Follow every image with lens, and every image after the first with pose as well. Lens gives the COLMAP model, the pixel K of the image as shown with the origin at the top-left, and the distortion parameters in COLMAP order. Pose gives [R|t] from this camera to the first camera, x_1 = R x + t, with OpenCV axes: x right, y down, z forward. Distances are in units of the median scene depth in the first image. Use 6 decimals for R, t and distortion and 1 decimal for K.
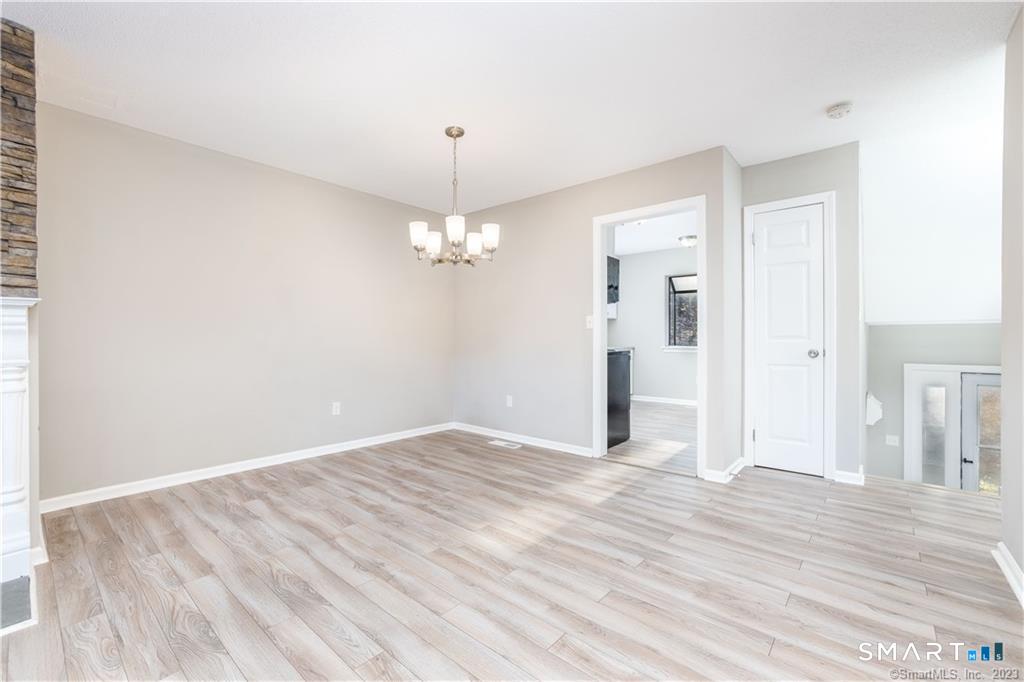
lens RADIAL K [[428.3, 0, 511.7], [0, 428.3, 339.0], [0, 0, 1]] dist [-0.013626, 0.000065]
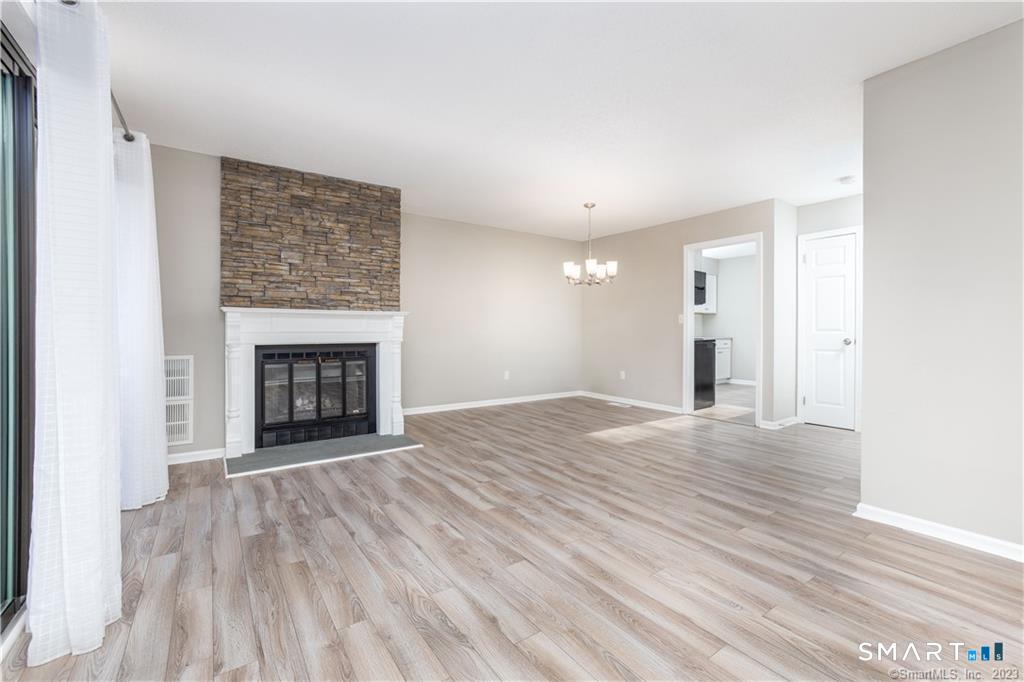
lens RADIAL K [[428.3, 0, 518.9], [0, 428.3, 331.2], [0, 0, 1]] dist [-0.013626, 0.000065]
pose [[0.971272, 0.003691, -0.237943, -0.003165], [-0.003051, 0.999991, 0.003059, -0.001438], [0.237952, -0.002246, 0.971274, -0.669755]]
